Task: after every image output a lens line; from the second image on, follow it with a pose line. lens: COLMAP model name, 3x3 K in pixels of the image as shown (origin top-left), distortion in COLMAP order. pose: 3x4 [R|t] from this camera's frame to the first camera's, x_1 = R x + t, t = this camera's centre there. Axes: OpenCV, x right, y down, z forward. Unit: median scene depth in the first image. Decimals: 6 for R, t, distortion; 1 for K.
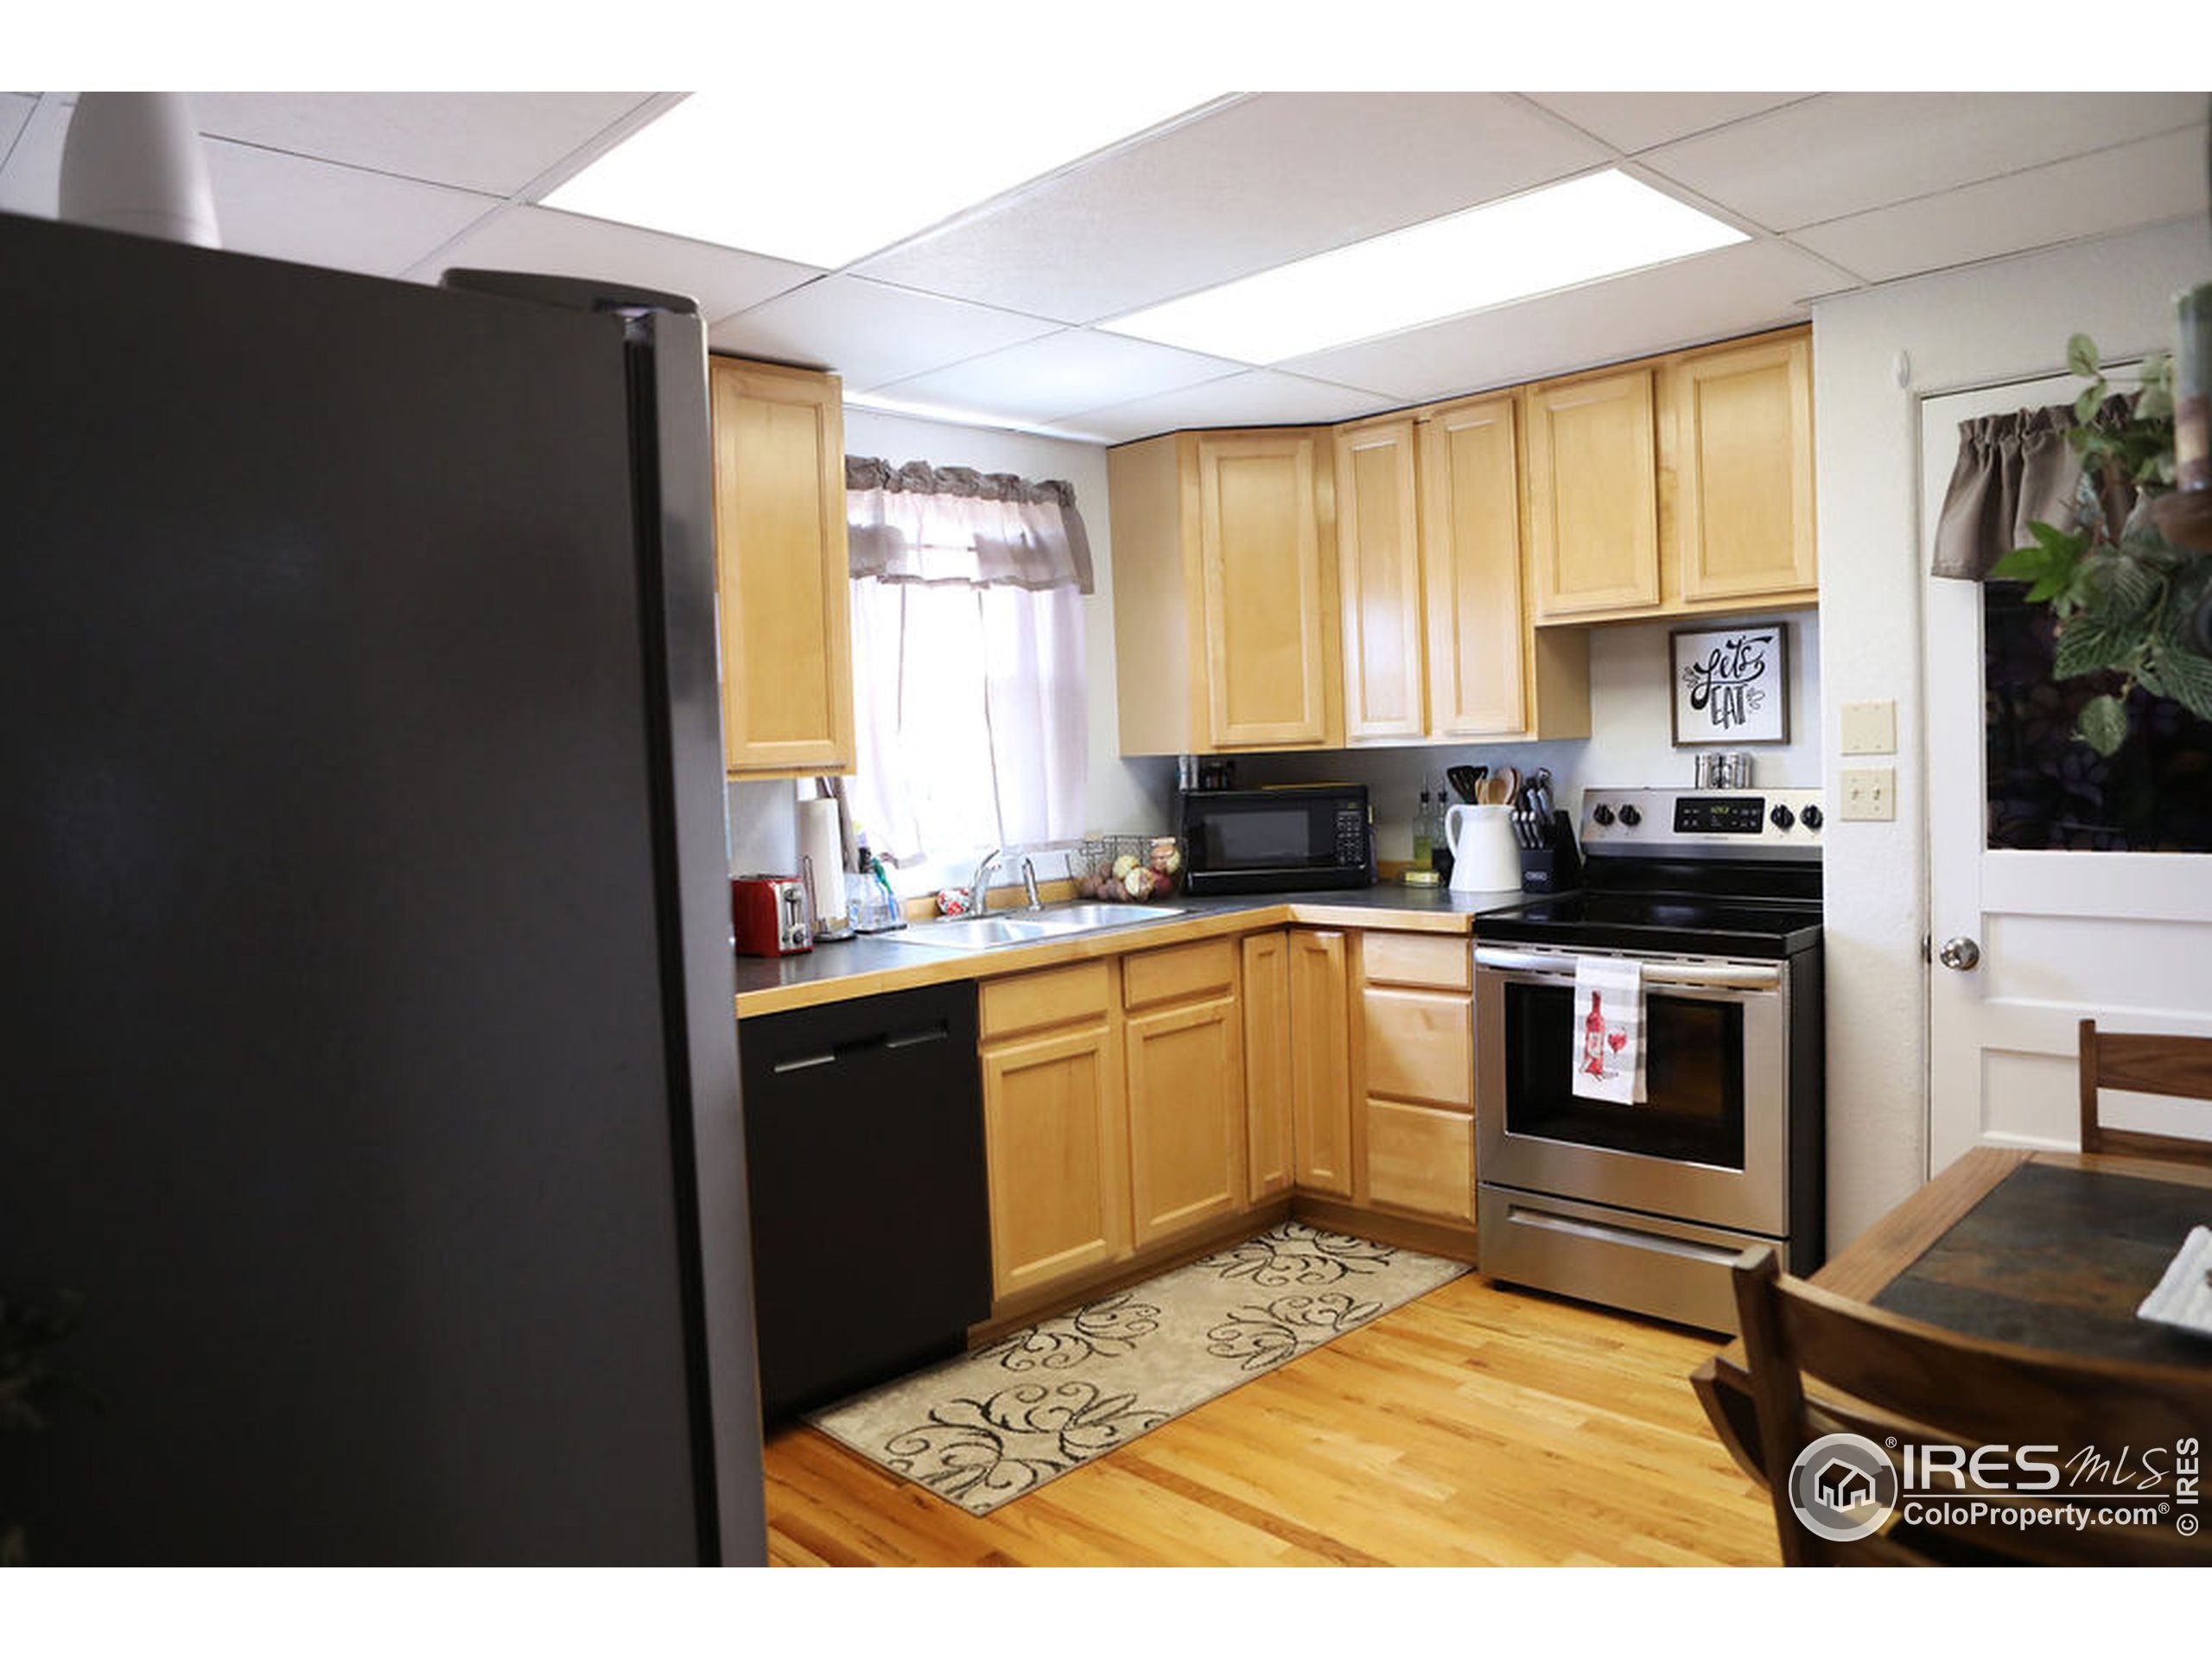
lens RADIAL K [[1551.5, 0, 1106.0], [0, 1551.5, 829.5], [0, 0, 1]] dist [-0.031045, 0.001090]
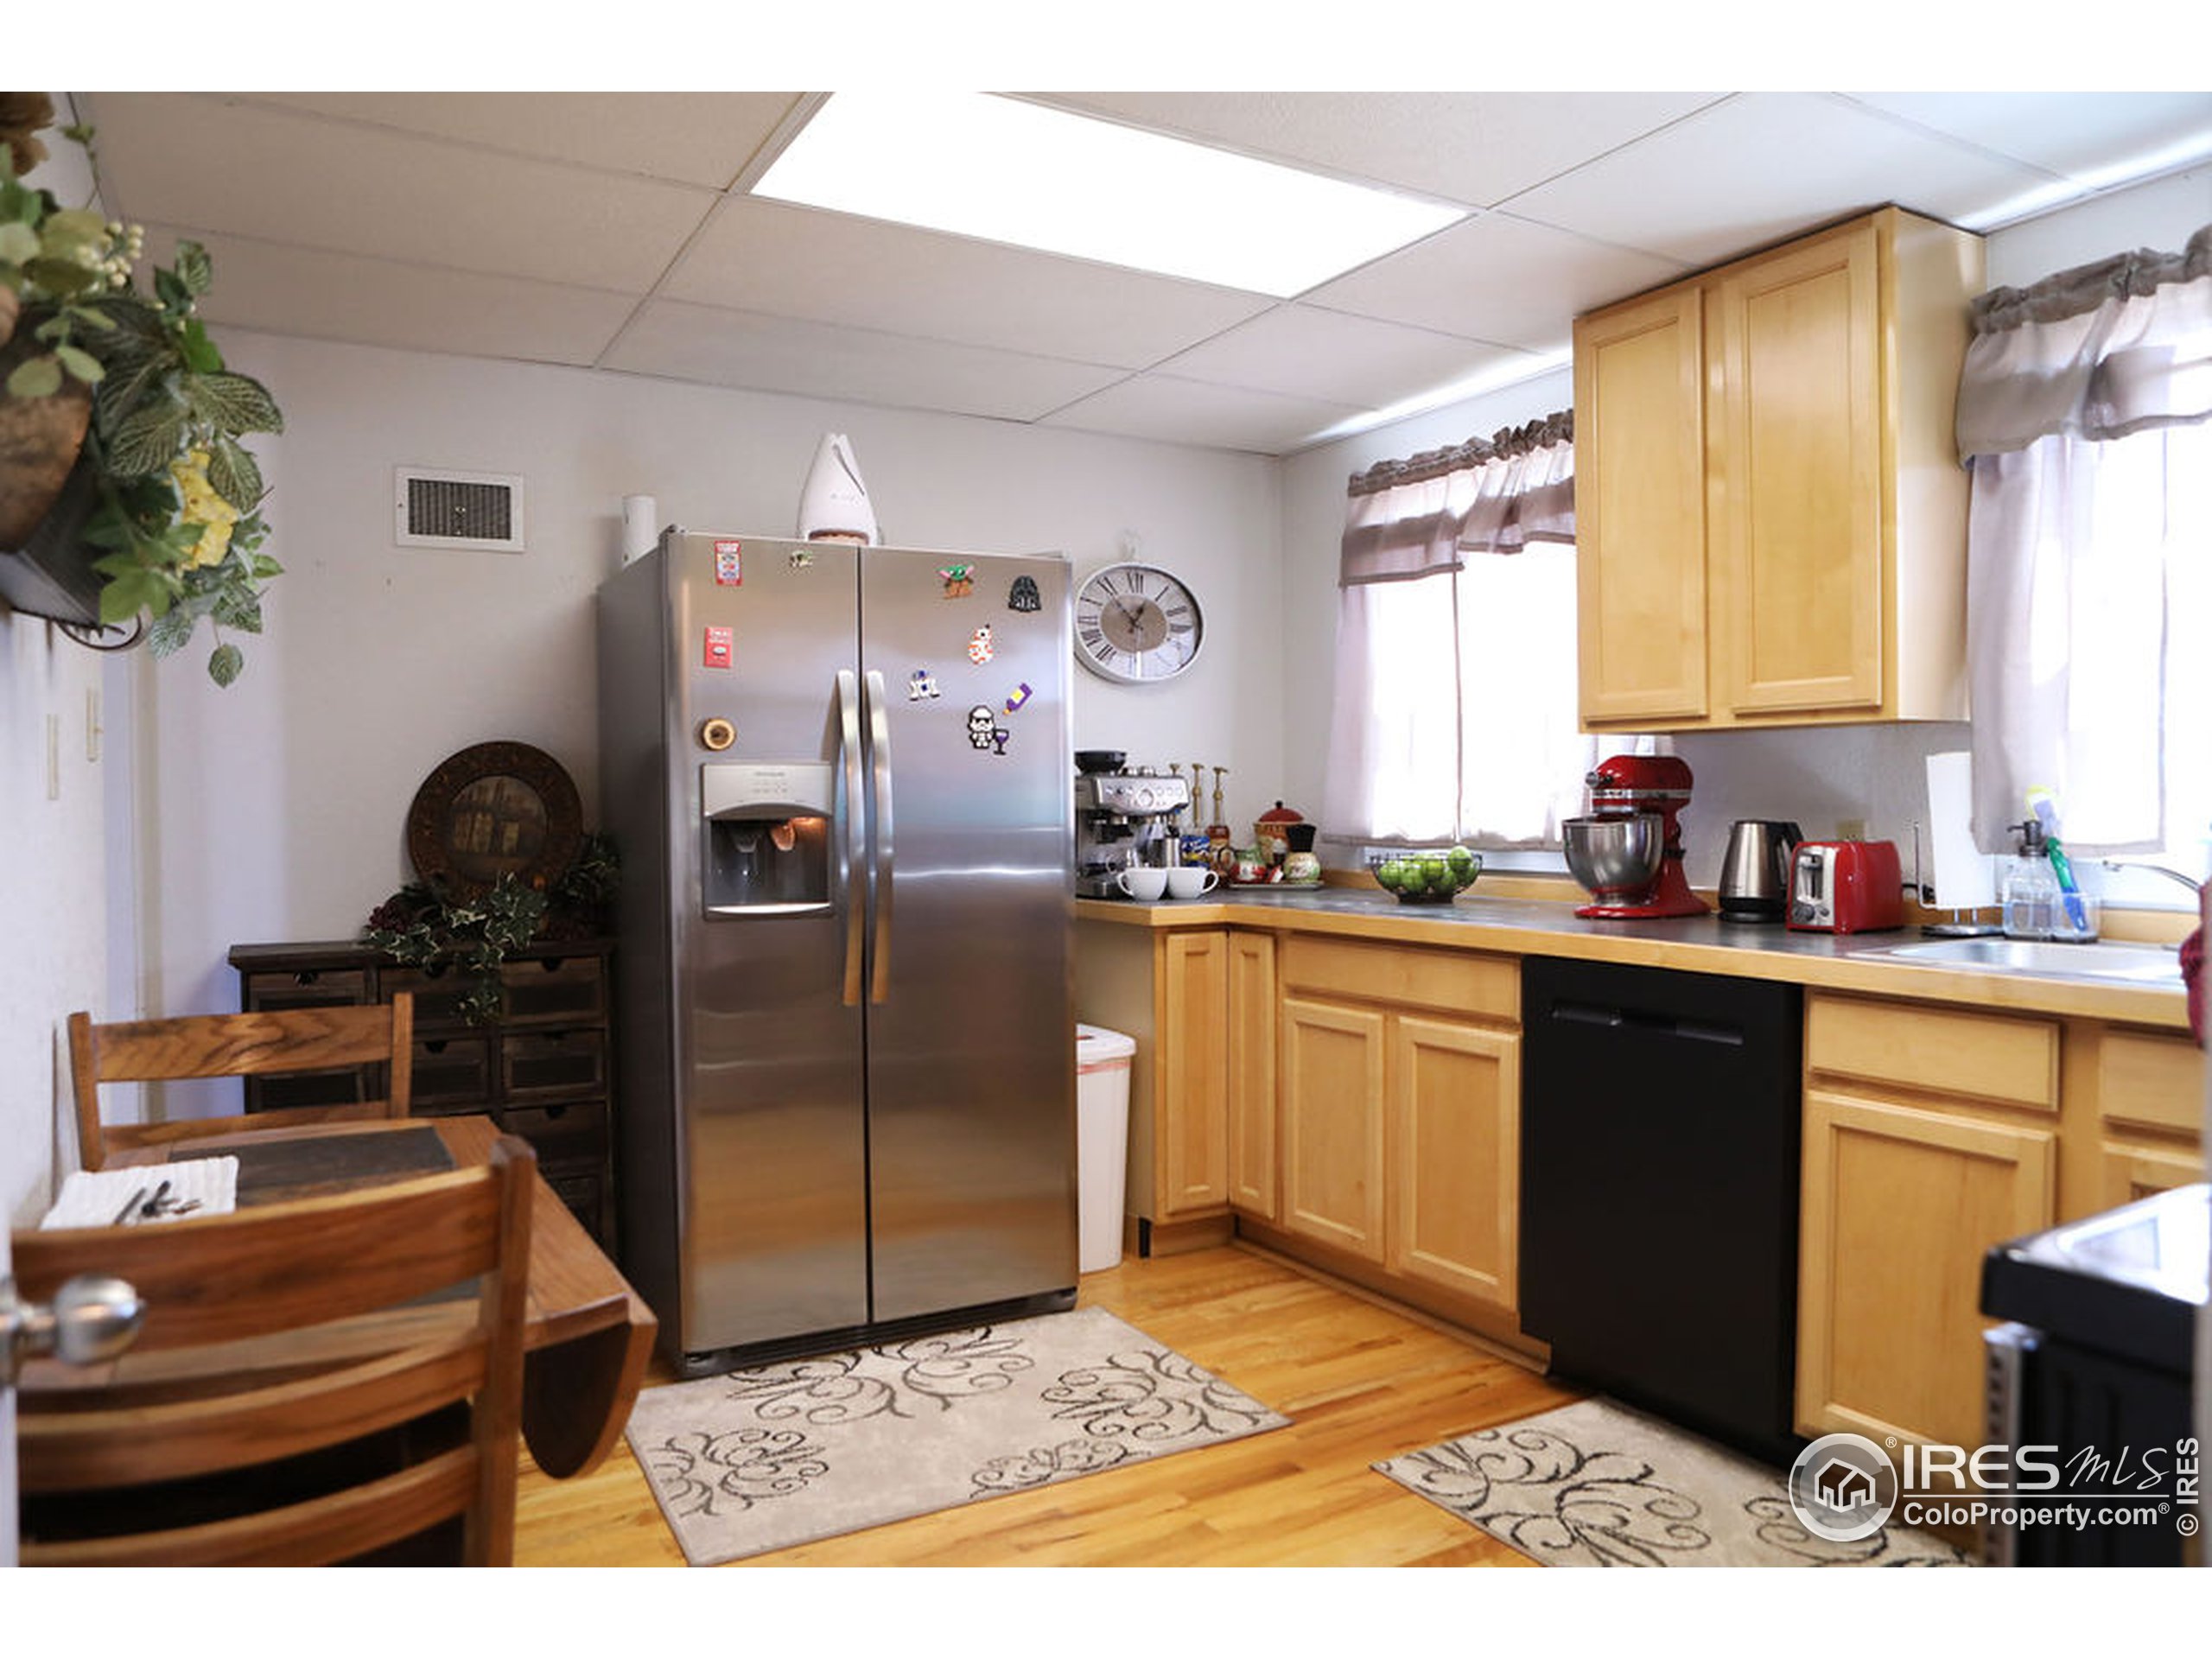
lens RADIAL K [[1551.5, 0, 1106.0], [0, 1551.5, 829.5], [0, 0, 1]] dist [-0.031045, 0.001090]
pose [[-0.263119, 0.058303, -0.963000, 0.786475], [-0.041663, 0.996554, 0.071718, -0.021709], [0.963863, 0.058992, -0.259783, 0.945007]]
